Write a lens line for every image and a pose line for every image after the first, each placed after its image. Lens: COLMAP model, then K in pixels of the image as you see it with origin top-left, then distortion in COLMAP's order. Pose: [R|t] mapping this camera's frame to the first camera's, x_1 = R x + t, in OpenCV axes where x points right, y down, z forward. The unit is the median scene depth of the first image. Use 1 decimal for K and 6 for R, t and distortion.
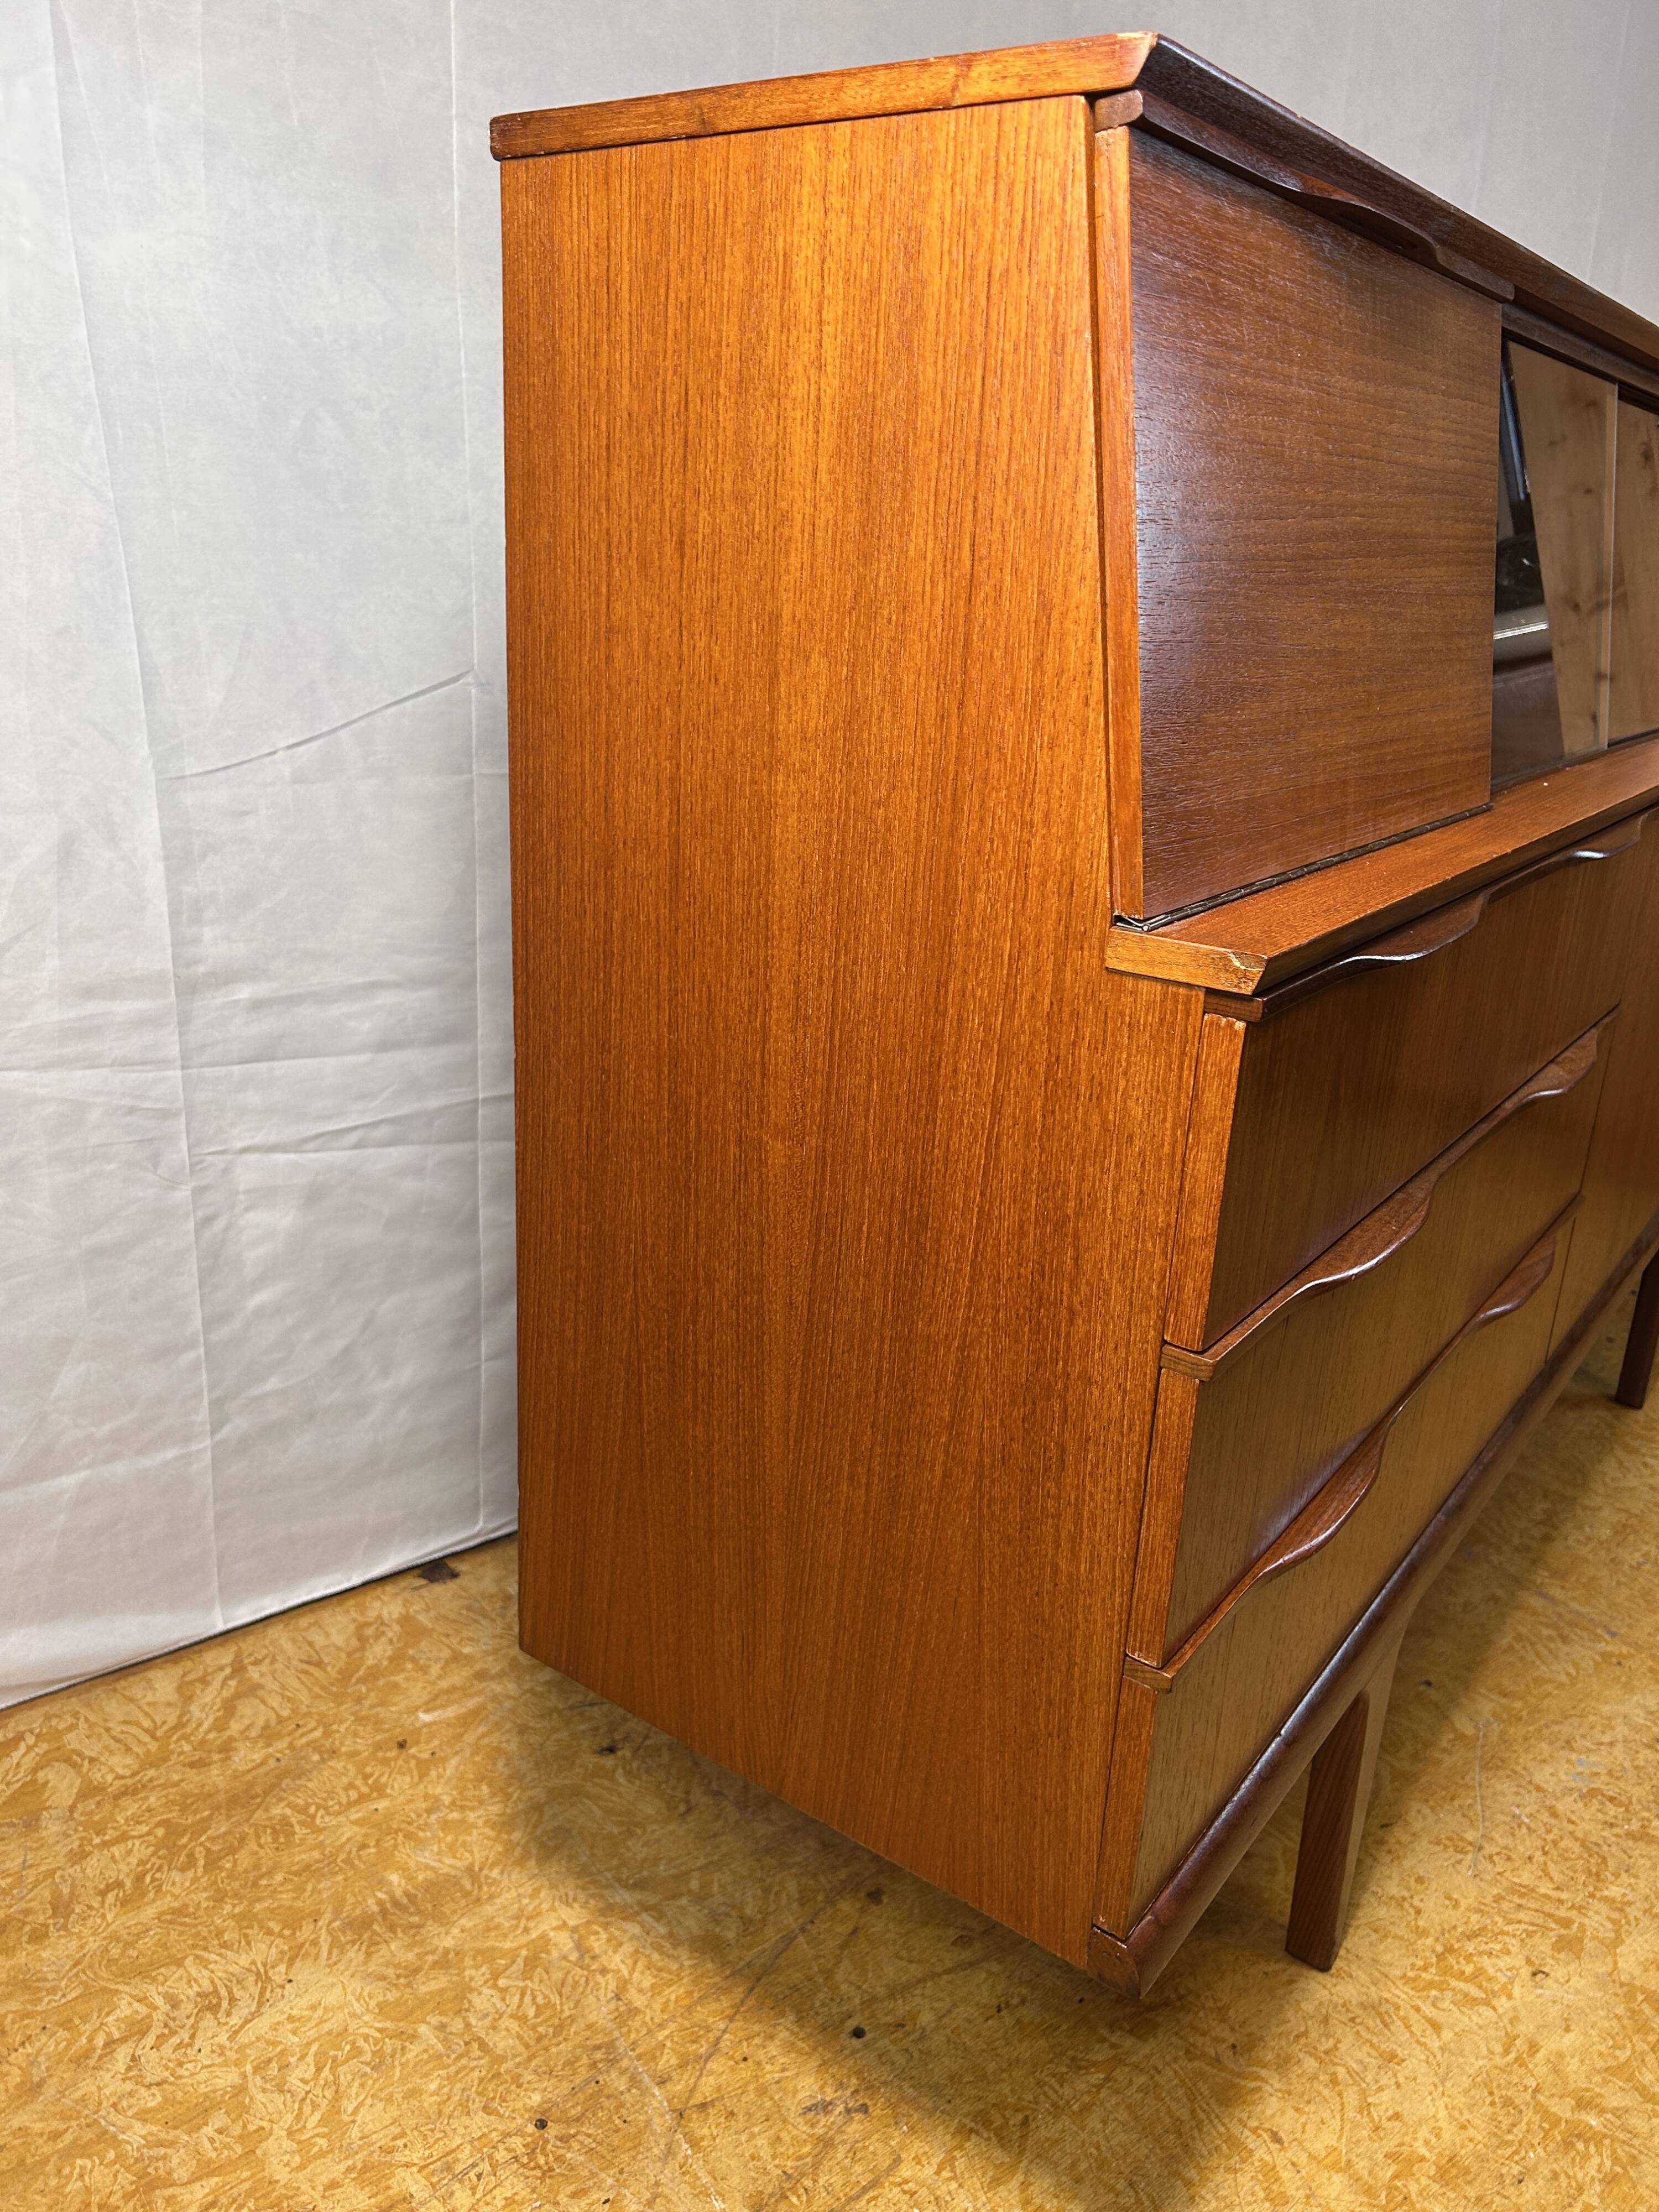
lens RADIAL K [[1665.4, 0, 806.9], [0, 1665.4, 1108.3], [0, 0, 1]] dist [0.052929, -0.060798]
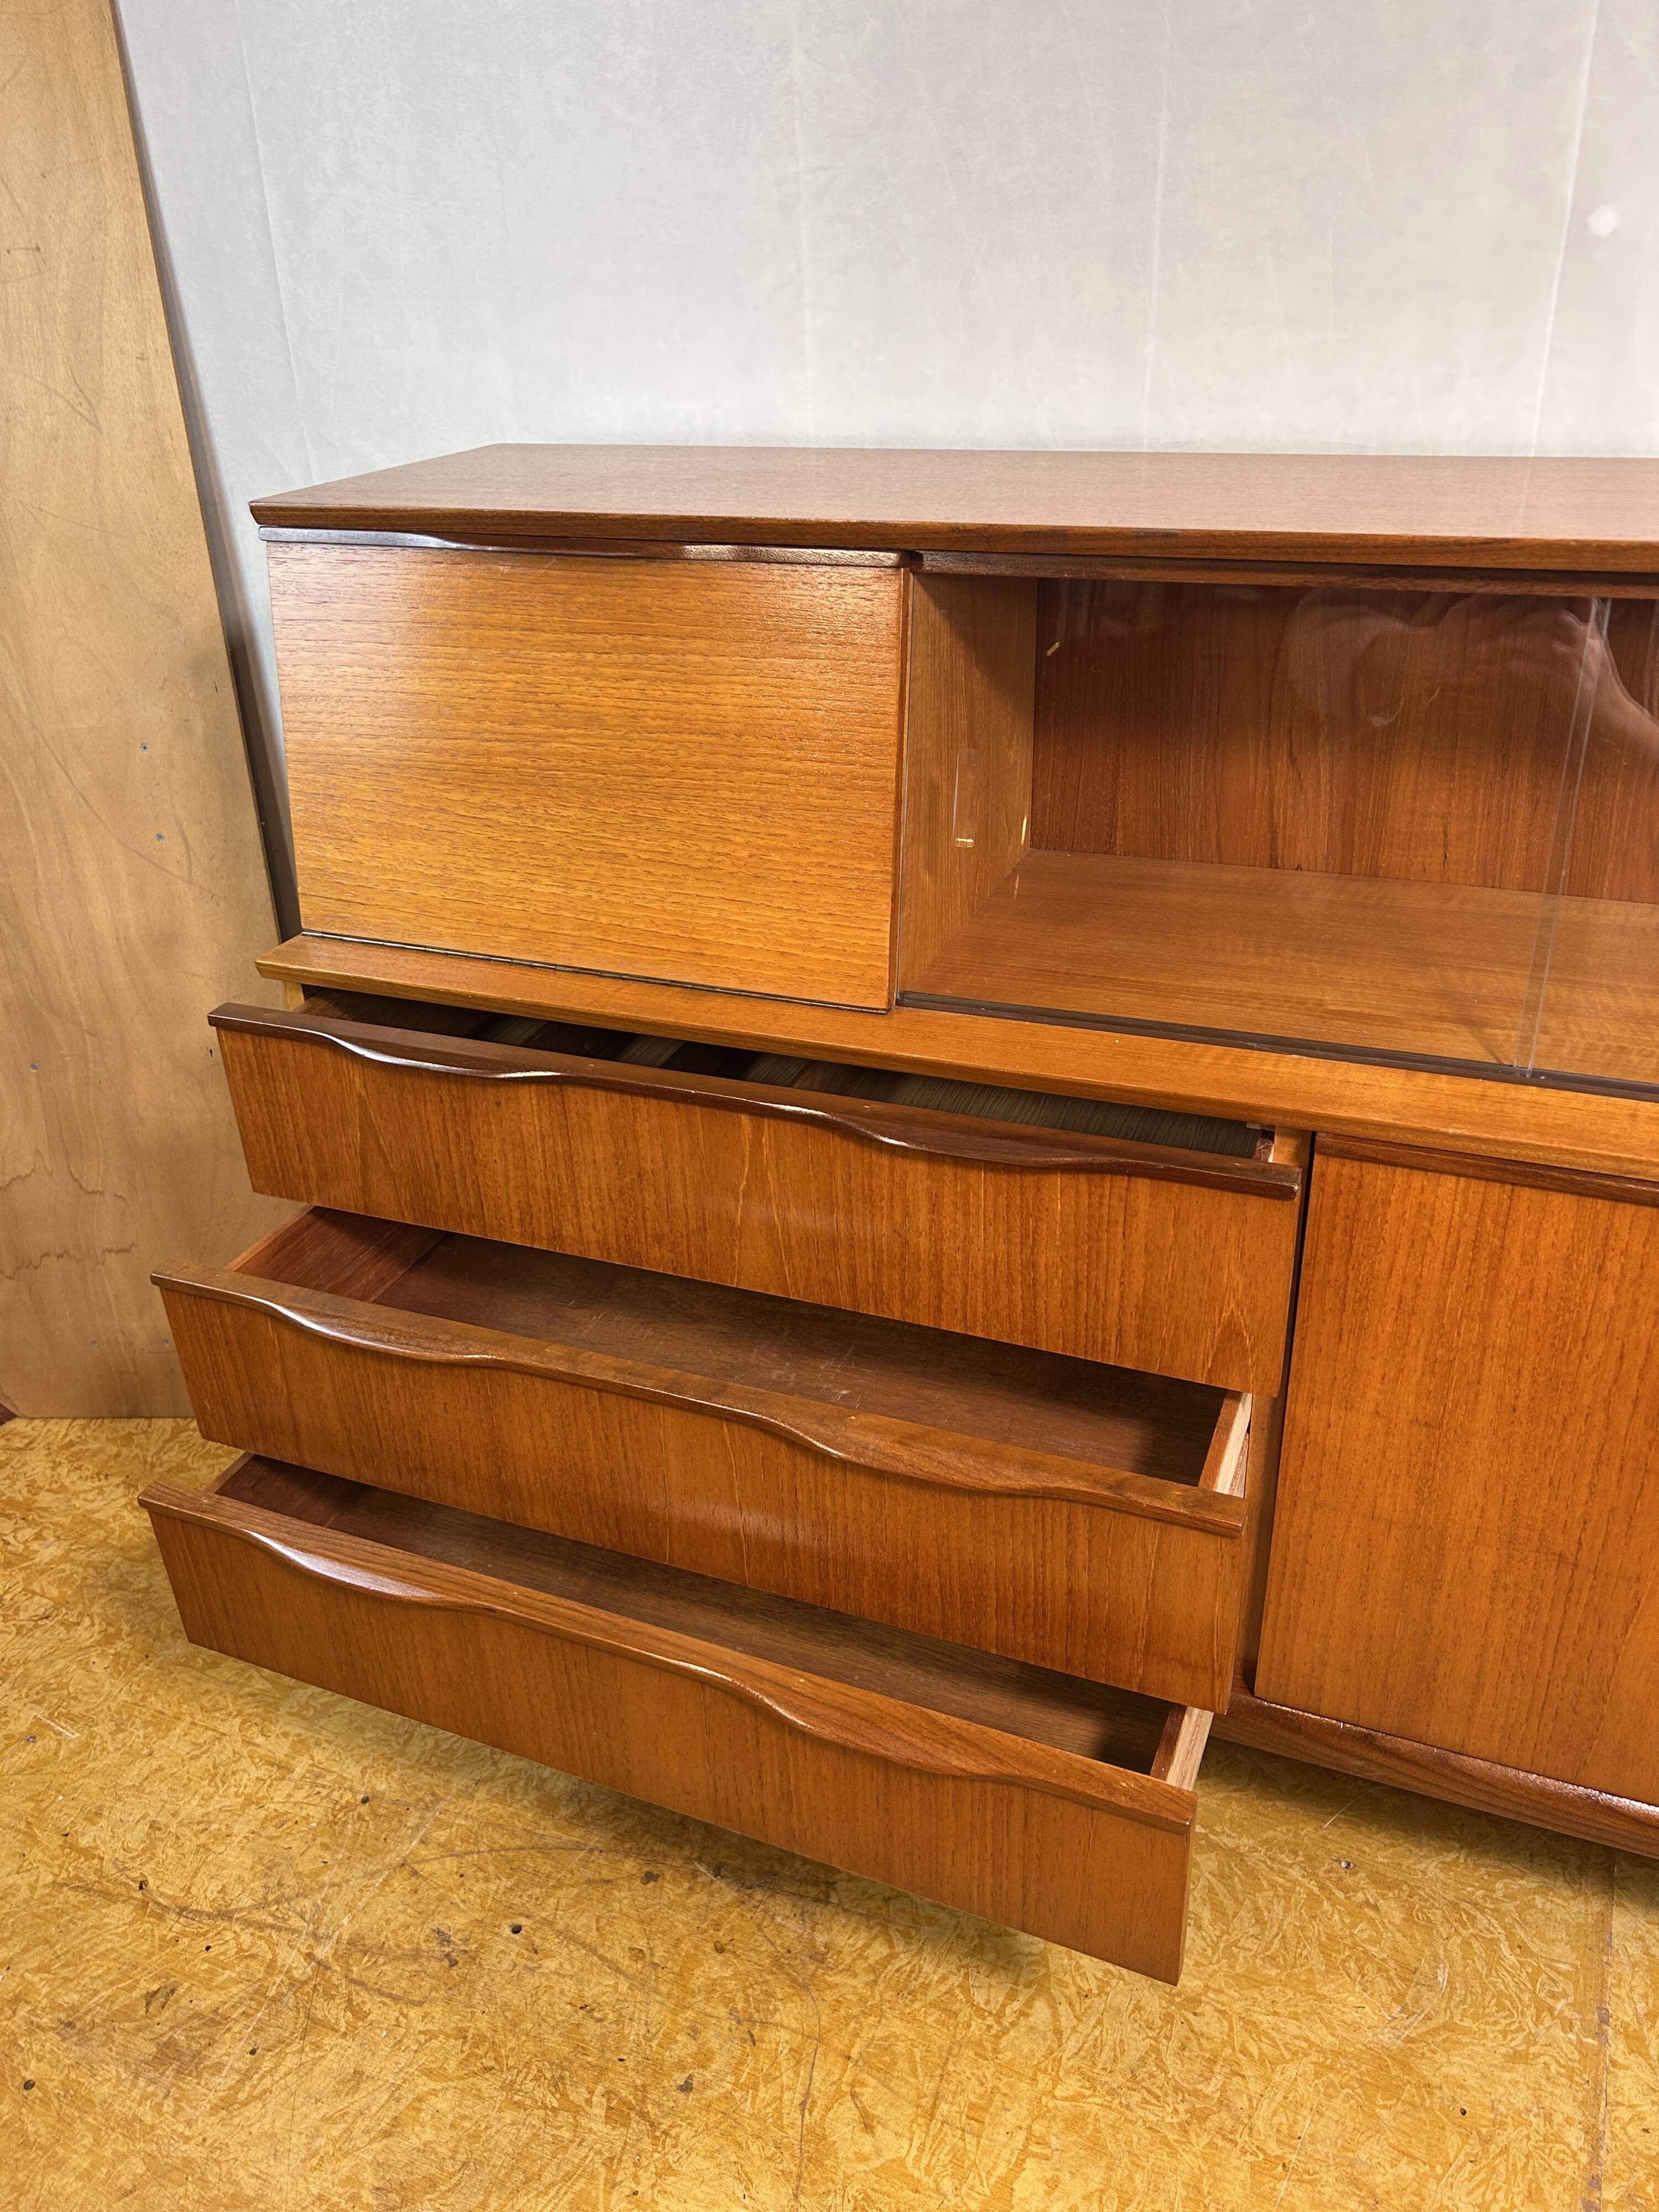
lens RADIAL K [[1665.4, 0, 841.6], [0, 1665.4, 1092.2], [0, 0, 1]] dist [0.052929, -0.060798]
pose [[0.501087, 0.348558, -0.792098, 0.978883], [-0.228605, 0.936101, 0.267309, -0.458619], [0.834657, 0.047132, 0.548750, 0.493868]]
